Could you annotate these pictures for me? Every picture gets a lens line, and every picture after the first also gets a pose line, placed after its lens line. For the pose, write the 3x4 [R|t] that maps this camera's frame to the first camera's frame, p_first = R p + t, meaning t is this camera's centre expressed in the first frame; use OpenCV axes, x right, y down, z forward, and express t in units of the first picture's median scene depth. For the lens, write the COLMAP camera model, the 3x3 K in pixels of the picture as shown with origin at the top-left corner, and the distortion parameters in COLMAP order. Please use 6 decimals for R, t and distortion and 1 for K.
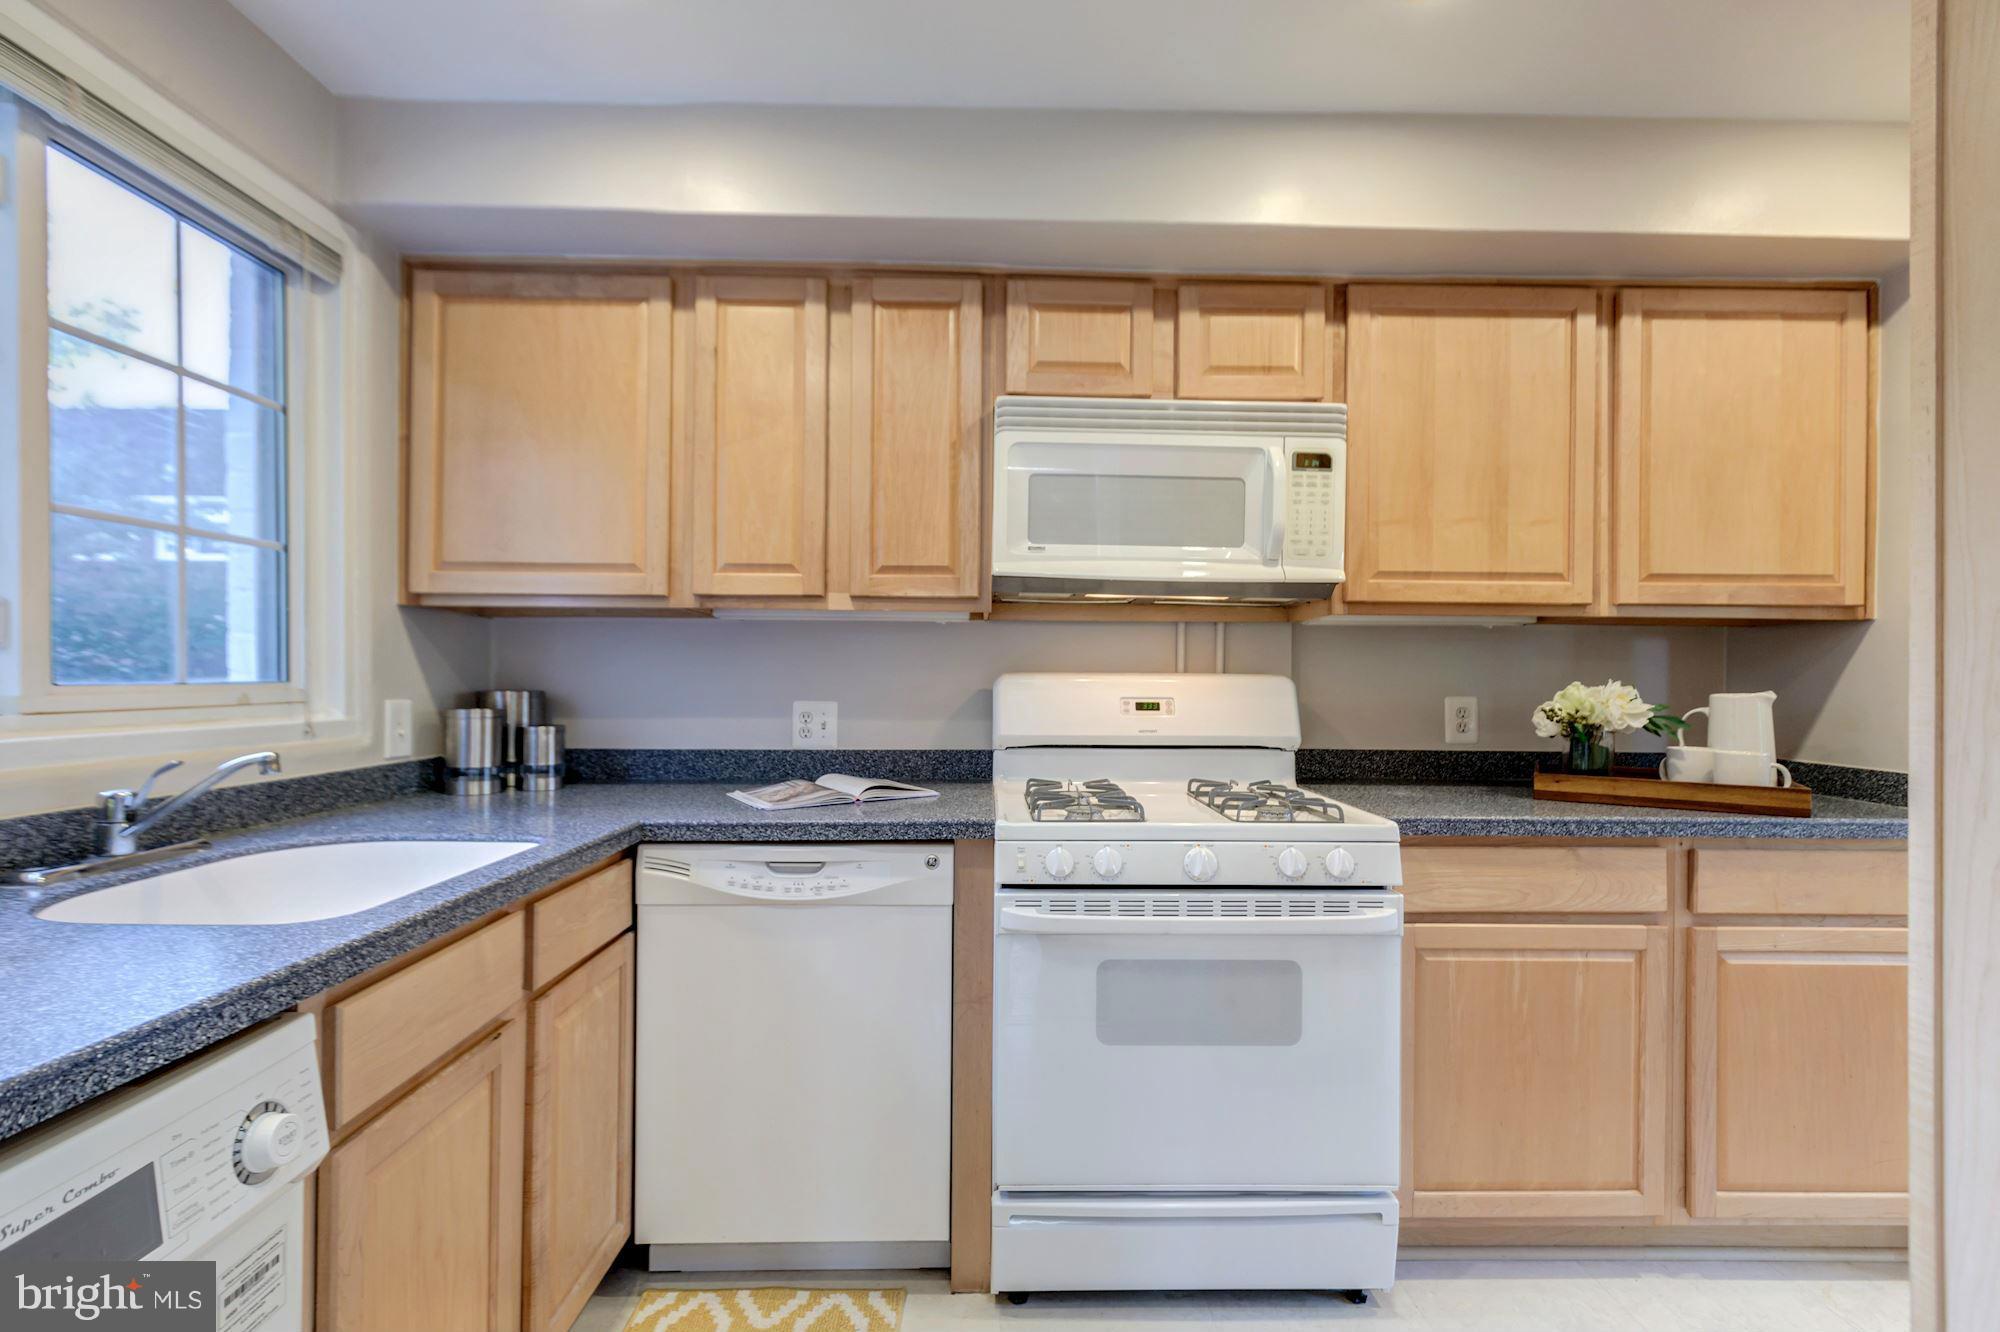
lens RADIAL K [[888.3, 0, 995.9], [0, 888.3, 668.4], [0, 0, 1]] dist [0.003998, -0.001372]
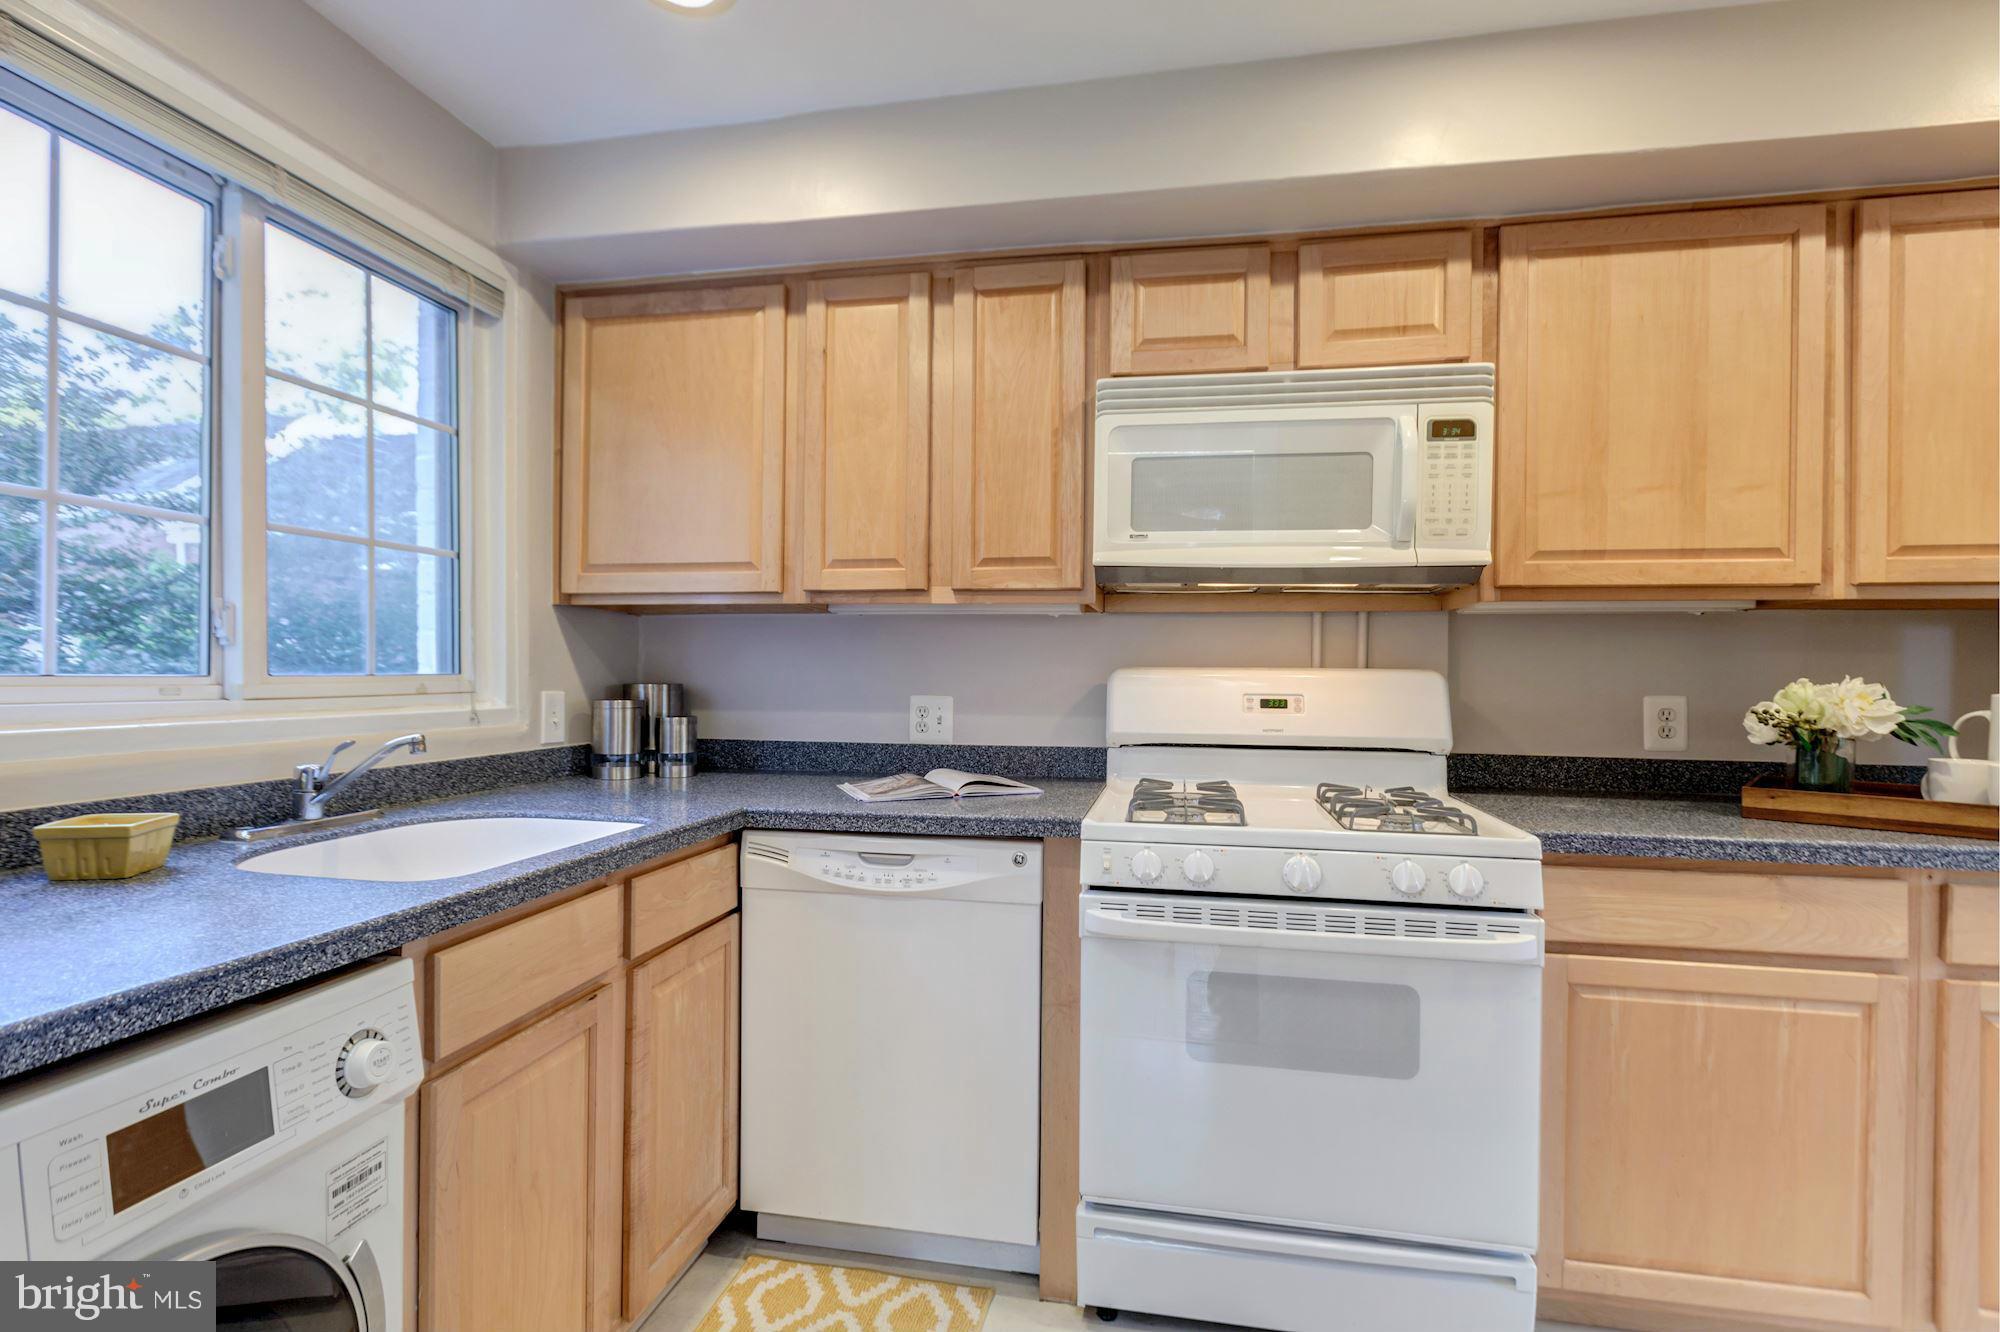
lens RADIAL K [[932.9, 0, 994.8], [0, 932.9, 667.7], [0, 0, 1]] dist [-0.001217, -0.001540]
pose [[0.977508, 0.000815, -0.210895, 0.104732], [-0.000195, 0.999996, 0.002959, 0.002914], [0.210897, -0.002851, 0.977504, -0.009892]]
